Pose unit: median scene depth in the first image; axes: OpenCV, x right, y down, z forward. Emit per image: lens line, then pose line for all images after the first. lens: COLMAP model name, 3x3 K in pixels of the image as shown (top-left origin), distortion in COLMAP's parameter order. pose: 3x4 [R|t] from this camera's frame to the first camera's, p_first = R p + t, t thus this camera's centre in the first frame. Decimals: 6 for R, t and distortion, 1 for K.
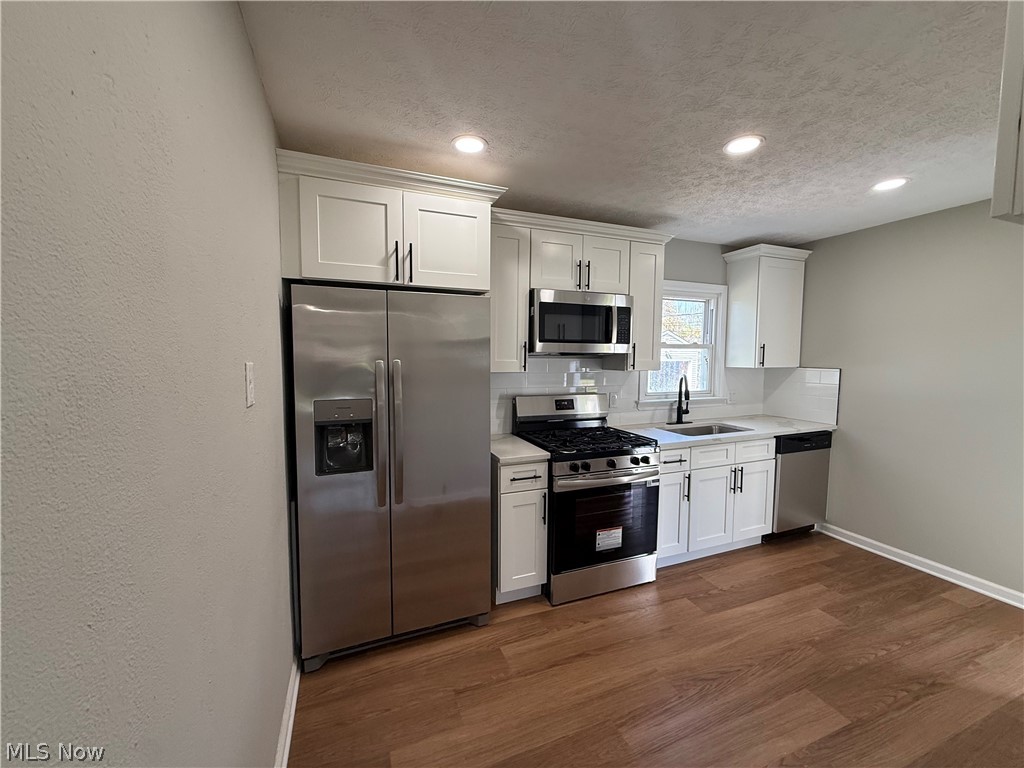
lens RADIAL K [[408.6, 0, 511.9], [0, 408.6, 383.4], [0, 0, 1]] dist [0.001137, -0.000441]
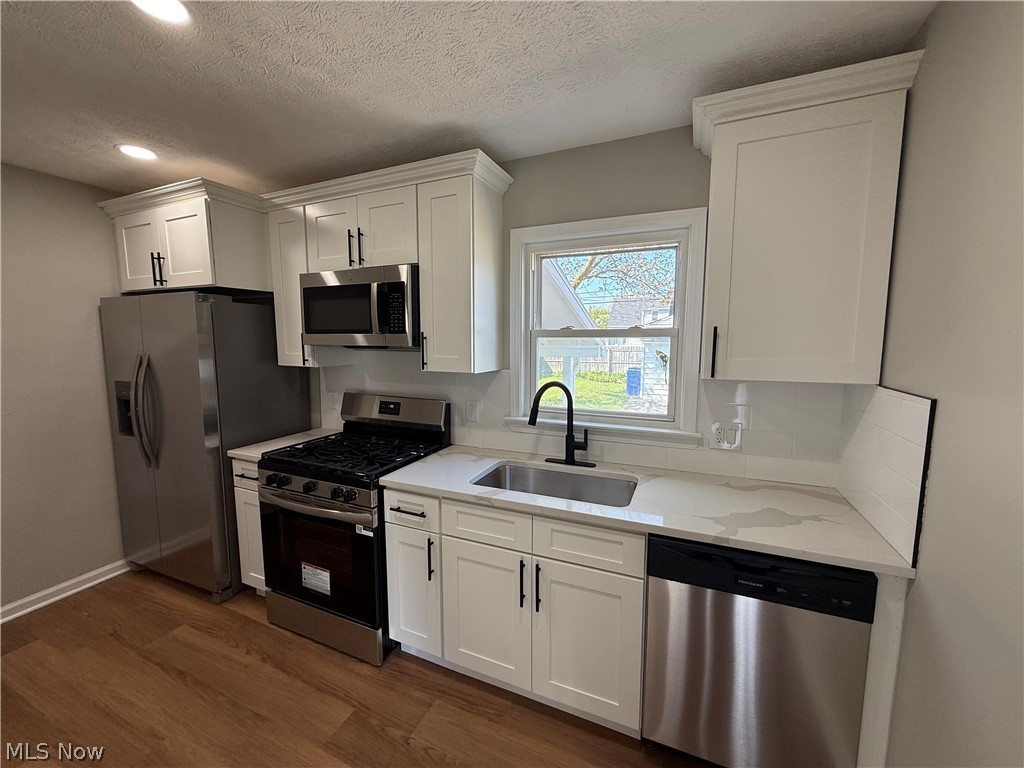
lens RADIAL K [[408.6, 0, 512.1], [0, 408.6, 384.7], [0, 0, 1]] dist [0.001137, -0.000441]
pose [[0.701012, 0.076236, -0.709063, 1.185486], [-0.049093, 0.997070, 0.058667, -0.074585], [0.711458, -0.006316, 0.702701, 0.804312]]
